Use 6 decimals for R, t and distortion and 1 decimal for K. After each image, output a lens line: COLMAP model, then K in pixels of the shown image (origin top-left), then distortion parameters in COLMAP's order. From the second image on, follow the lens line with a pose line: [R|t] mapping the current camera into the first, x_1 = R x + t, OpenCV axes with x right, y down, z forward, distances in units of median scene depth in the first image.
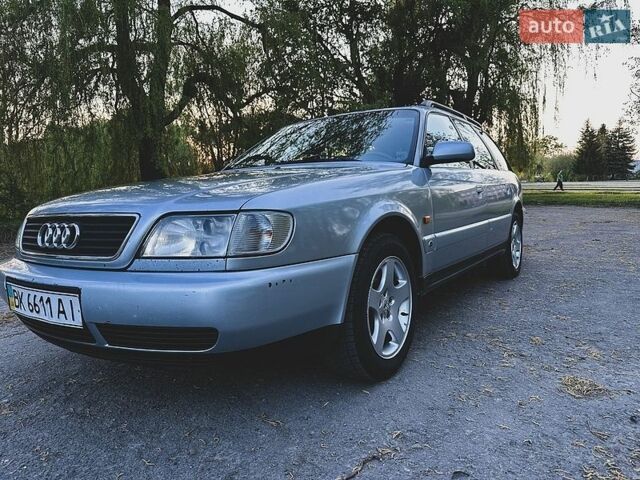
lens RADIAL K [[467.2, 0, 321.0], [0, 467.2, 241.0], [0, 0, 1]] dist [0.031016, -0.039370]
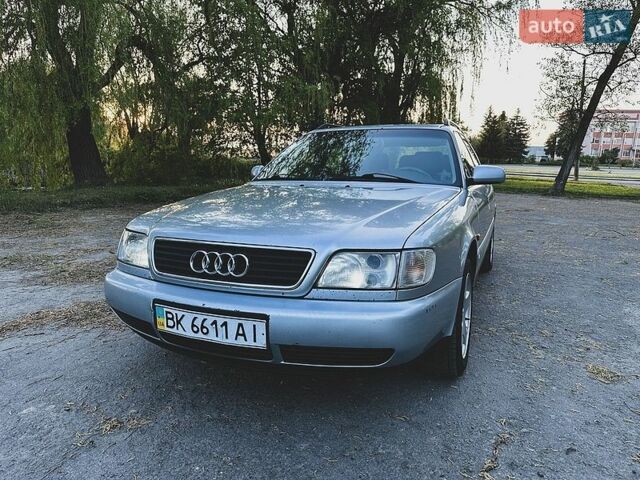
lens RADIAL K [[467.2, 0, 334.2], [0, 467.2, 241.6], [0, 0, 1]] dist [0.031016, -0.039370]
pose [[0.979941, 0.012026, 0.198926, -0.526439], [-0.023398, 0.998217, 0.054918, -0.131464], [-0.197911, -0.058471, 0.978475, -0.125871]]
